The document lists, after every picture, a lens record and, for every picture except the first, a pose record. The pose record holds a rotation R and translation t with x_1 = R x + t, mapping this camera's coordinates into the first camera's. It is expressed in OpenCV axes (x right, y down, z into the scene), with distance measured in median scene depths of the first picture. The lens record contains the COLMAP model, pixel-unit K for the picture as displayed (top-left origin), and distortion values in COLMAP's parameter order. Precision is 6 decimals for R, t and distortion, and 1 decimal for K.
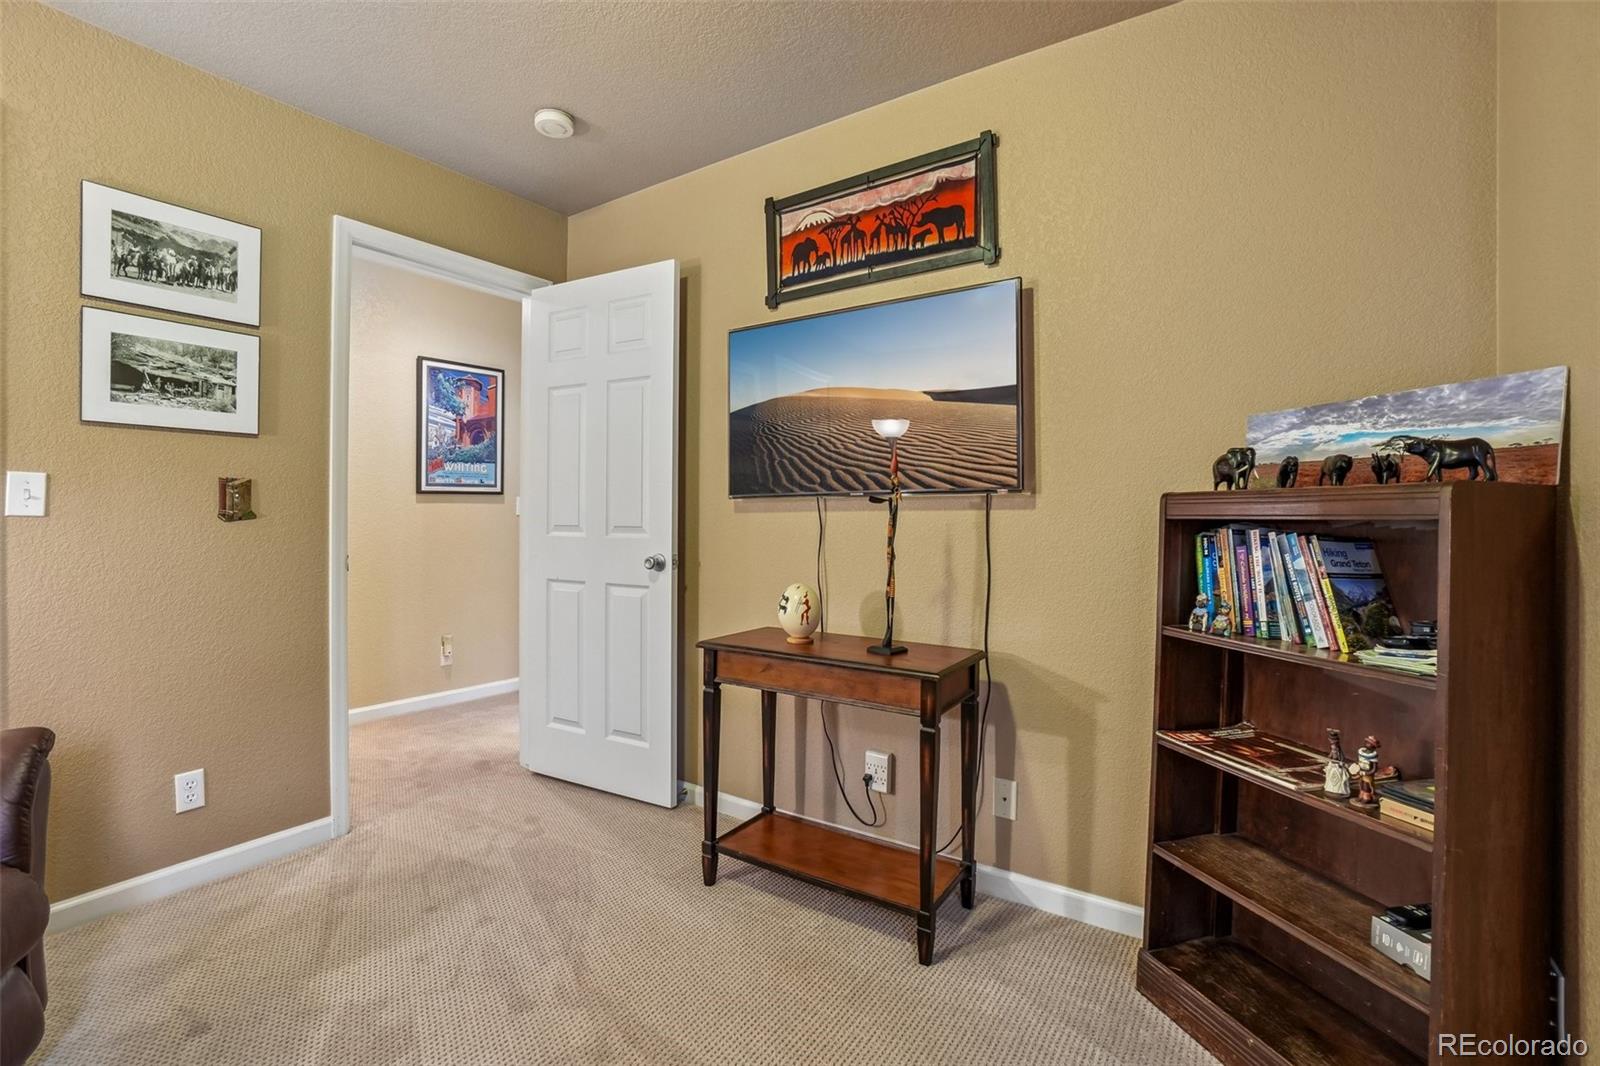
lens RADIAL K [[715.9, 0, 800.0], [0, 715.9, 533.0], [0, 0, 1]] dist [-0.062987, 0.022993]
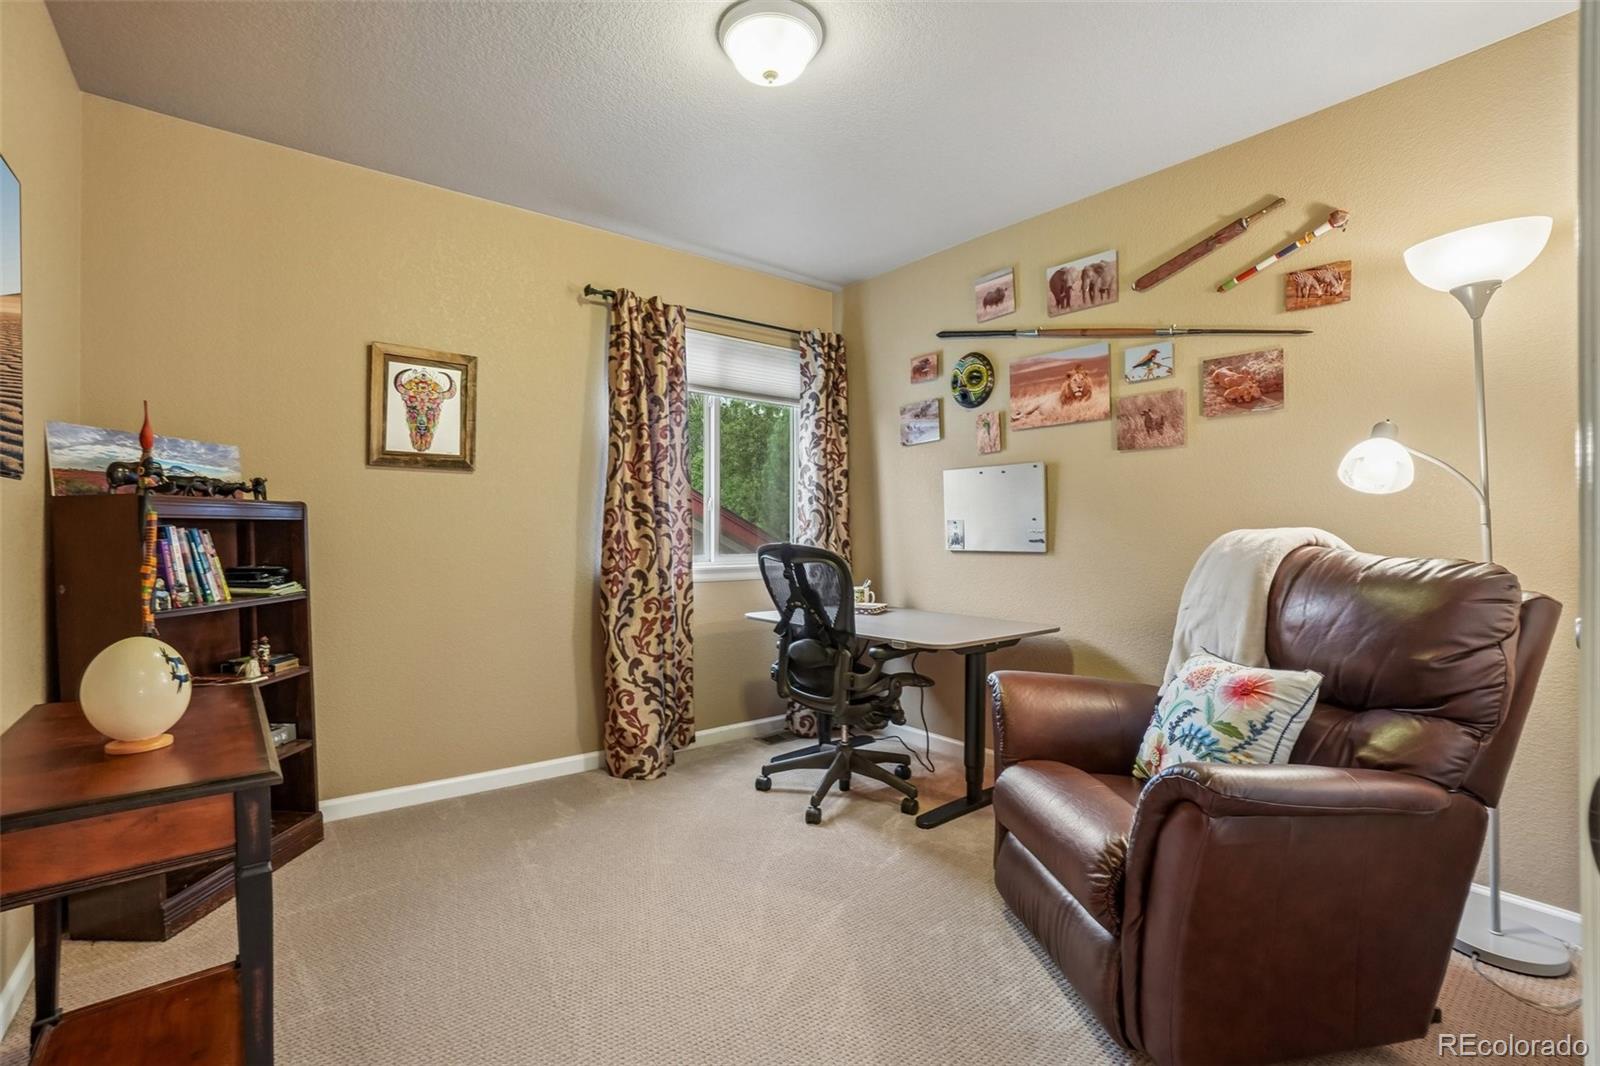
lens RADIAL K [[715.9, 0, 800.0], [0, 715.9, 533.0], [0, 0, 1]] dist [-0.062987, 0.022993]
pose [[-0.954381, -0.003249, 0.298574, -0.907990], [0.005237, 0.999605, 0.027620, -0.021893], [-0.298546, 0.027923, -0.953987, 1.954529]]
